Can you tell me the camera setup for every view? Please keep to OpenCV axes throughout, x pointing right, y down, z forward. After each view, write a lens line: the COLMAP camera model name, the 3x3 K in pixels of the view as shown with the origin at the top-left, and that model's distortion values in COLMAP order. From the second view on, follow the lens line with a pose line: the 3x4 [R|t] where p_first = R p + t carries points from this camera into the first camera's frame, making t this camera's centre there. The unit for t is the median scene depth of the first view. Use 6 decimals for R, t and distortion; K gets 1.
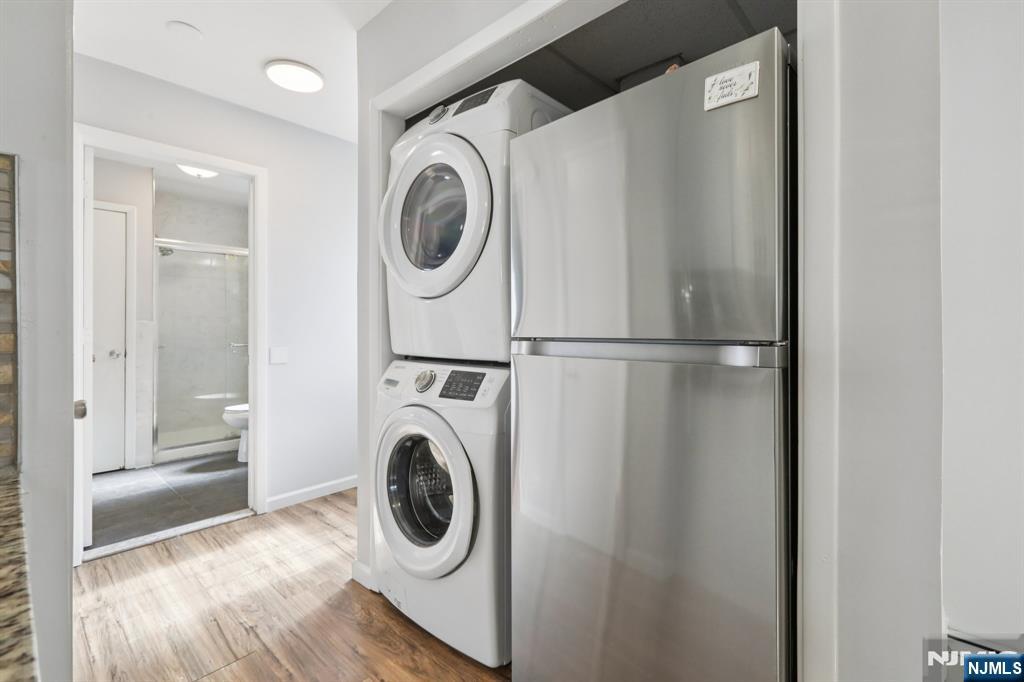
lens RADIAL K [[459.9, 0, 517.1], [0, 459.9, 322.4], [0, 0, 1]] dist [-0.001212, 0.000221]
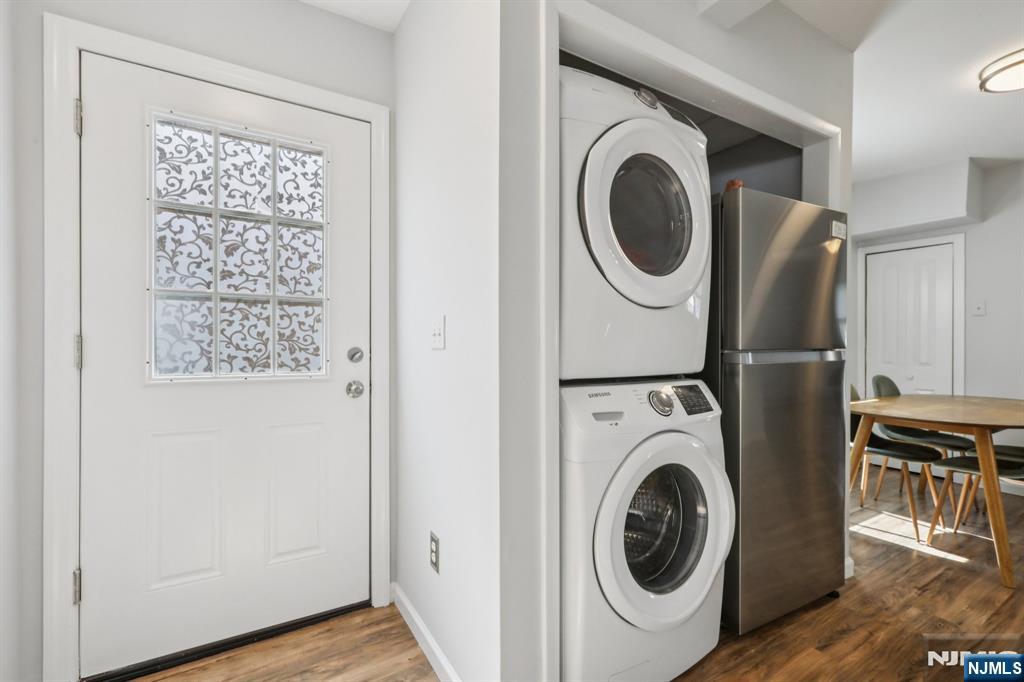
lens RADIAL K [[455.0, 0, 521.9], [0, 455.0, 338.4], [0, 0, 1]] dist [0.001297, 0.000612]
pose [[0.285447, 0.005888, 0.958376, -1.099093], [-0.010209, 0.999943, -0.003103, 0.010526], [-0.958340, -0.008899, 0.285491, 1.002792]]
